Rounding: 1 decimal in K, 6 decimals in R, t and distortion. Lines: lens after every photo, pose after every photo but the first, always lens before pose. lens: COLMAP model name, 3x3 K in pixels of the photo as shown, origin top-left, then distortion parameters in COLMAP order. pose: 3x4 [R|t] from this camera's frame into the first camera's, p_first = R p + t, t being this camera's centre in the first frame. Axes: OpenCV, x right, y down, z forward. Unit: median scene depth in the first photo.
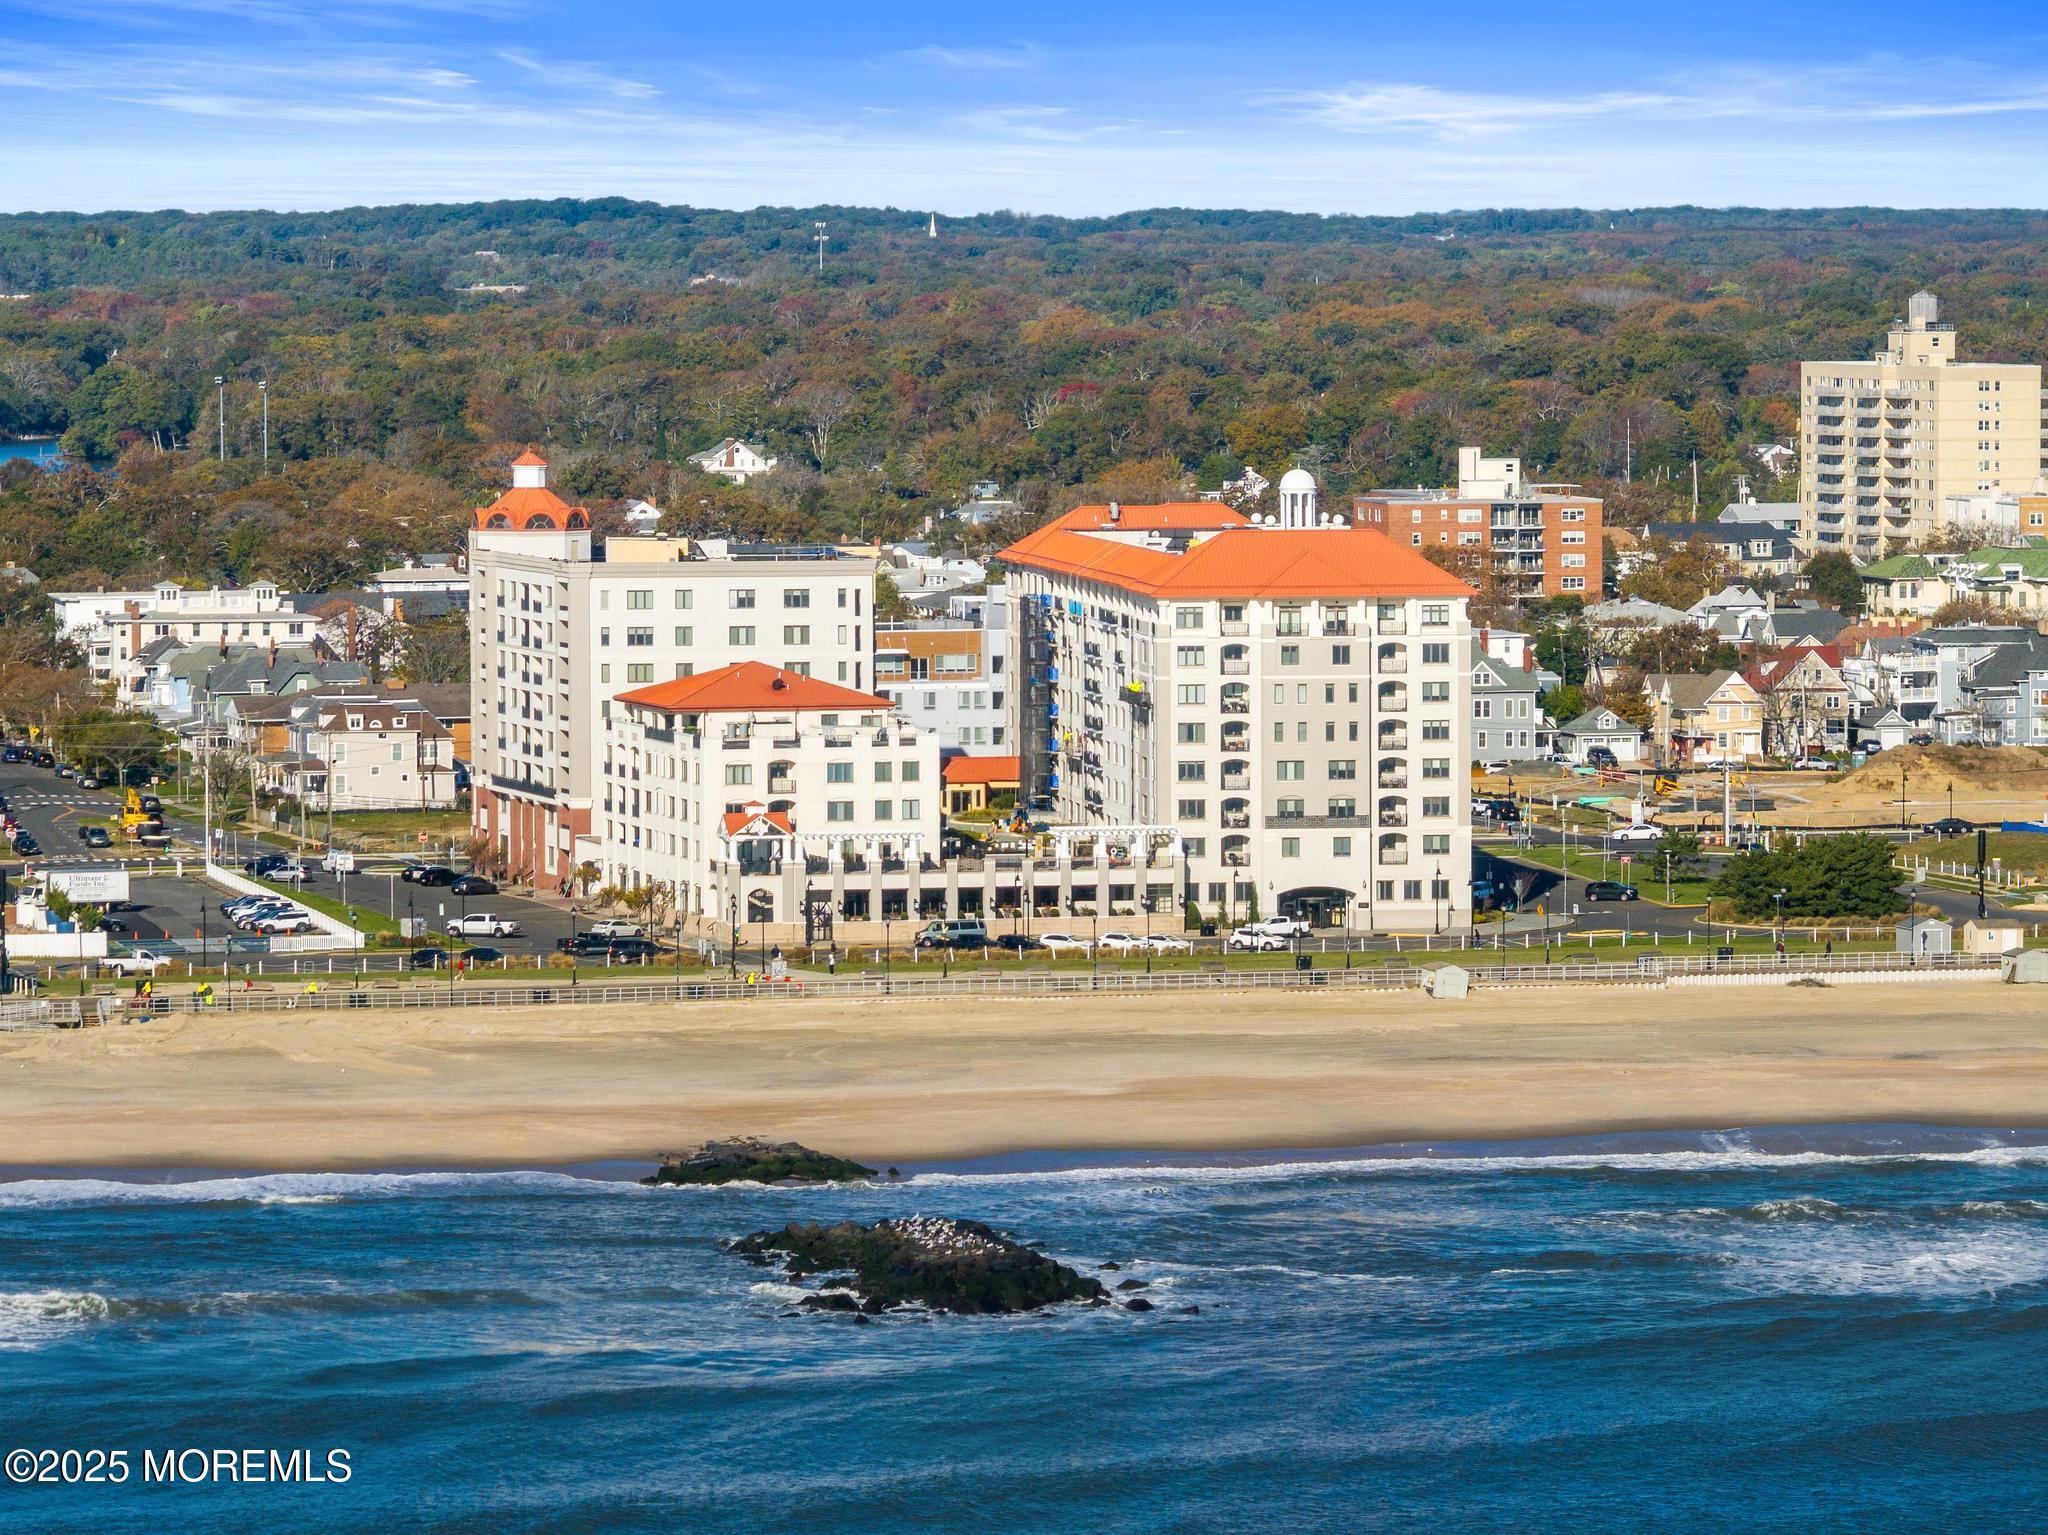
lens RADIAL K [[10015.6, 0, 1023.8], [0, 10015.6, 771.8], [0, 0, 1]] dist [0.181054, 0.000000]
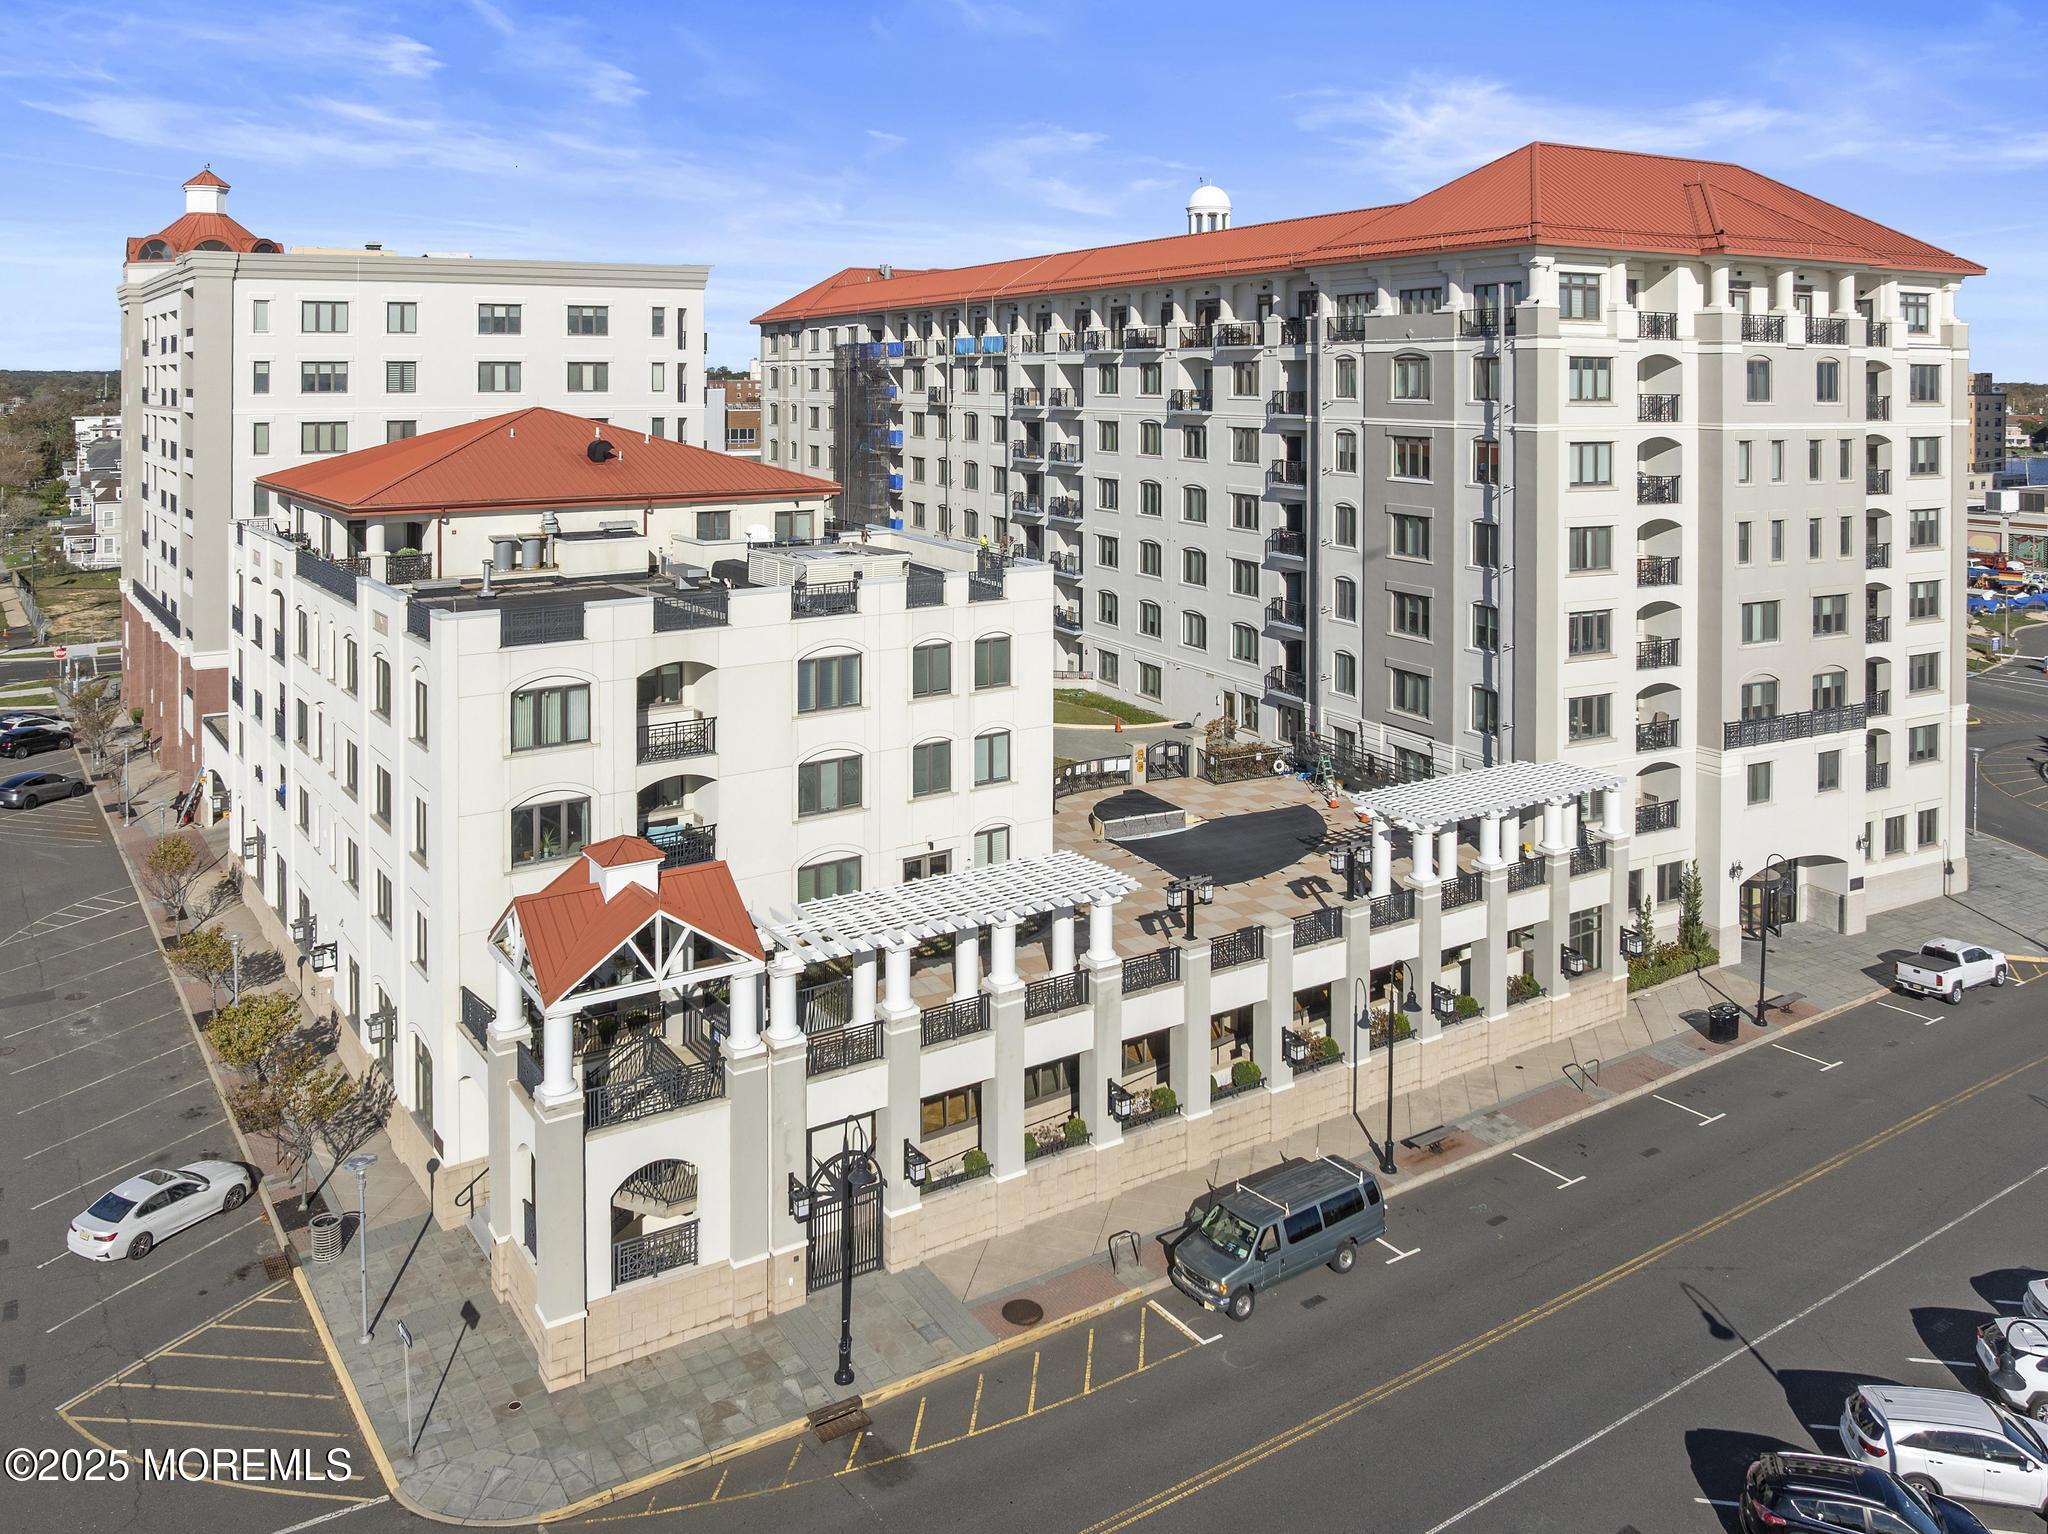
lens RADIAL K [[1570.3, 0, 1030.9], [0, 1570.3, 400.1], [0, 0, 1]] dist [-0.025002, -0.008631]
pose [[0.943997, 0.003836, 0.329931, -0.030456], [0.011472, 0.998946, -0.044437, -0.007747], [-0.329753, 0.045734, 0.942959, 0.938414]]
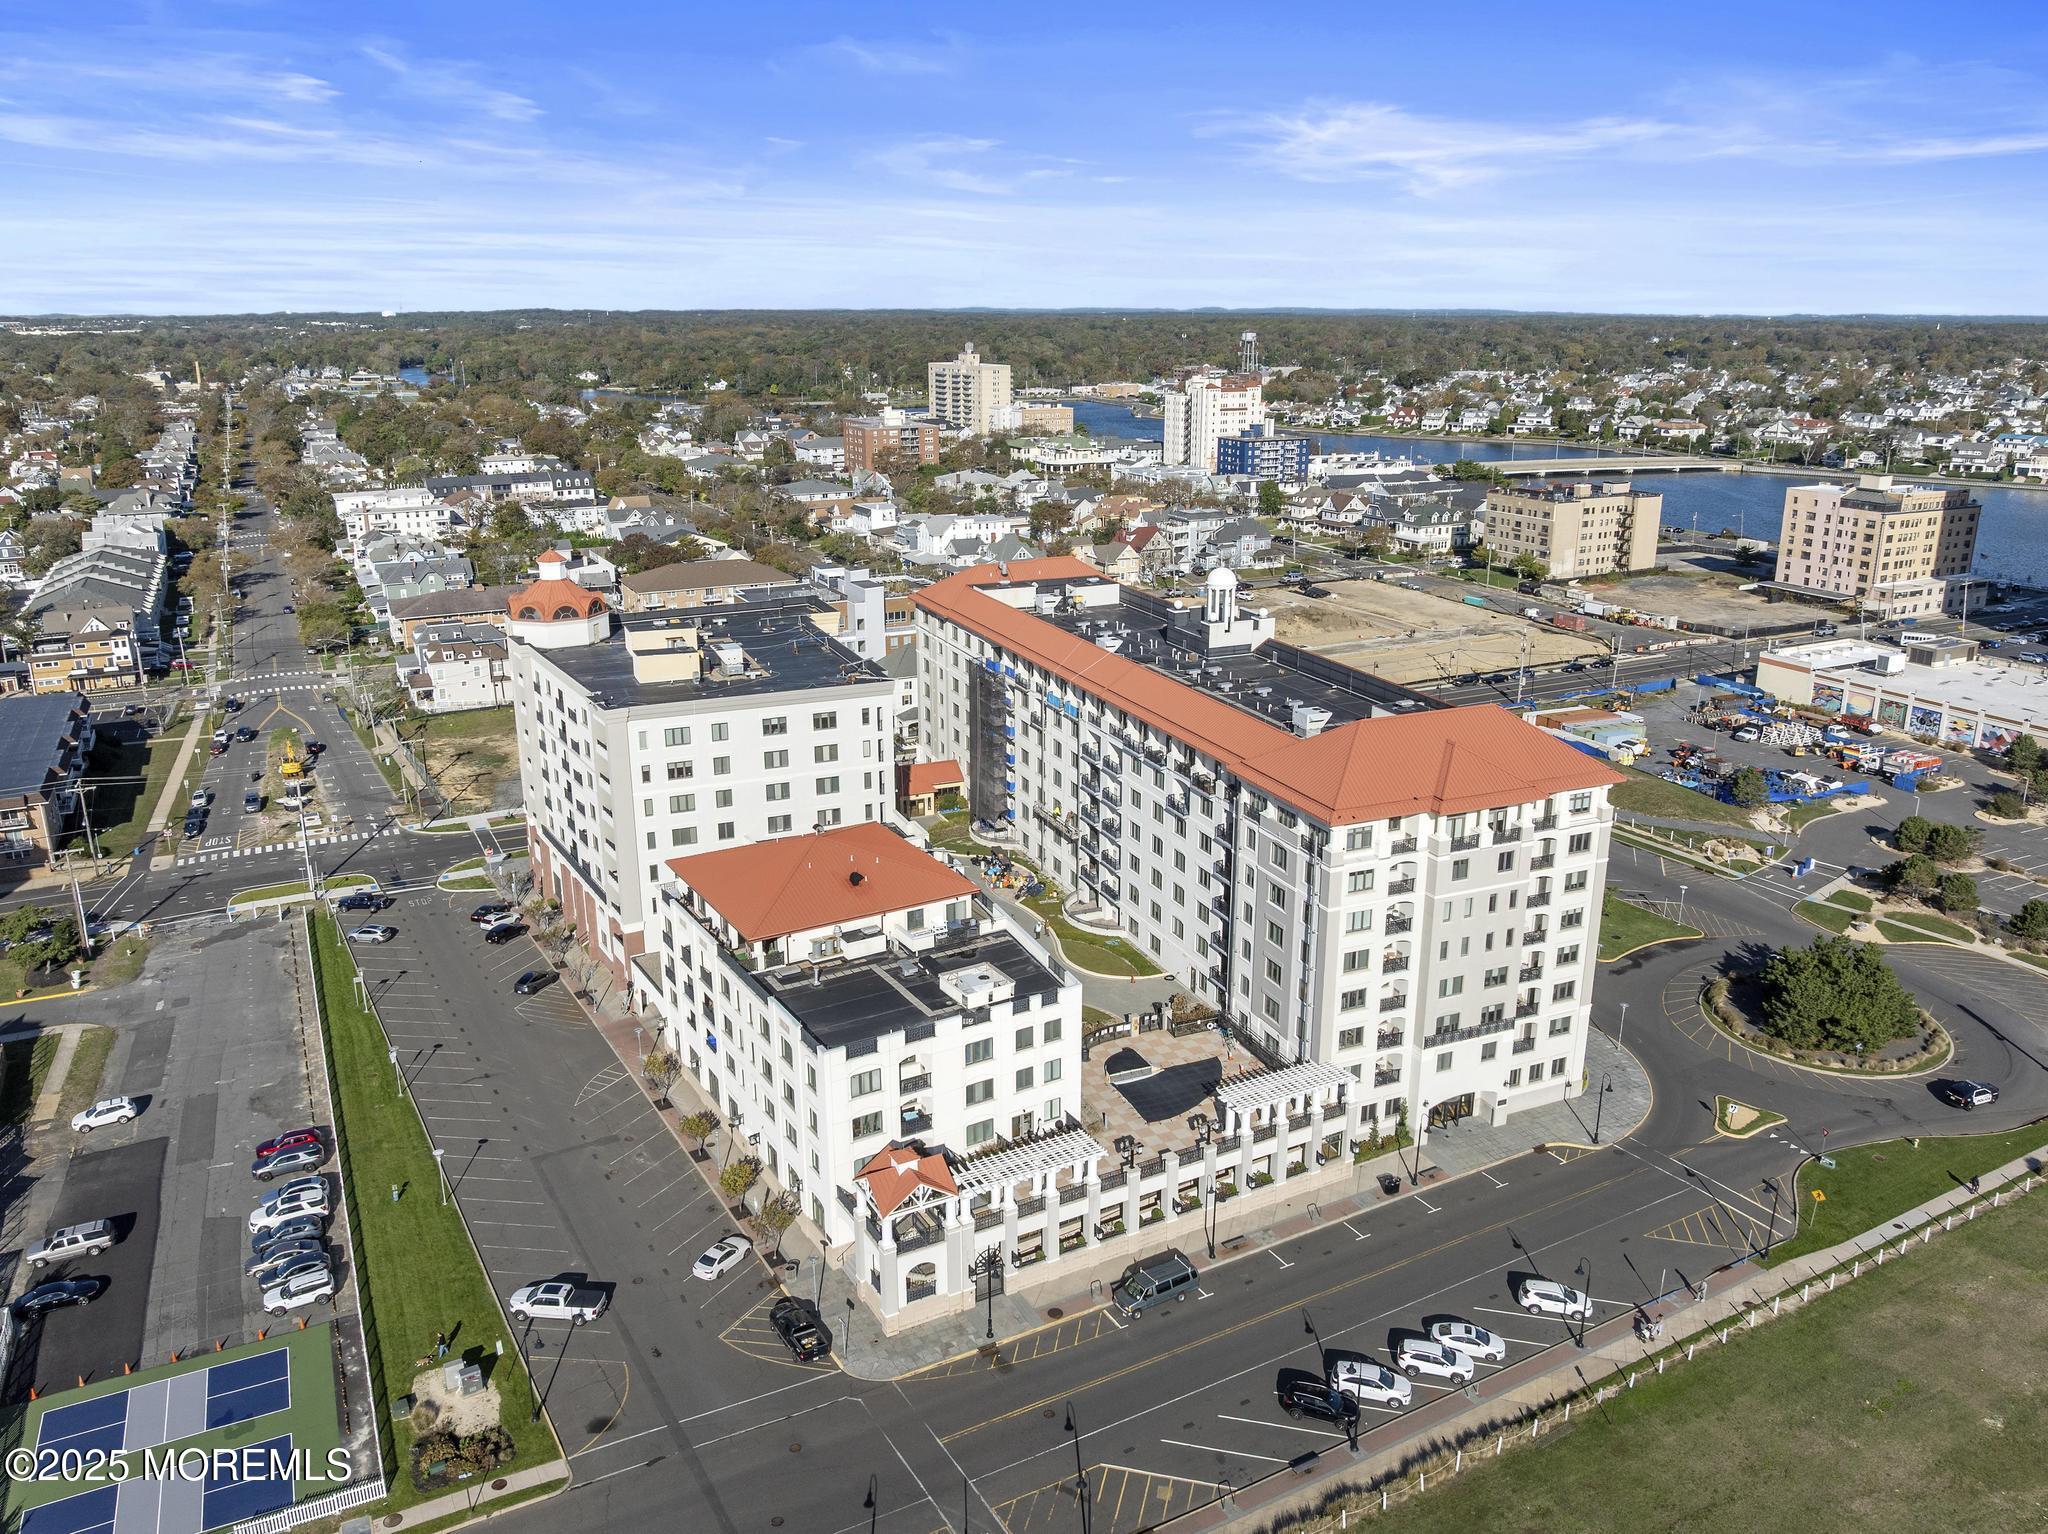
lens RADIAL K [[1510.8, 0, 1028.7], [0, 1510.8, 767.7], [0, 0, 1]] dist [-0.029960, -0.011421]
pose [[0.966757, -0.072245, 0.245279, -0.043628], [0.011953, 0.970975, 0.238882, -0.053349], [-0.255418, -0.228009, 0.939560, 0.881353]]
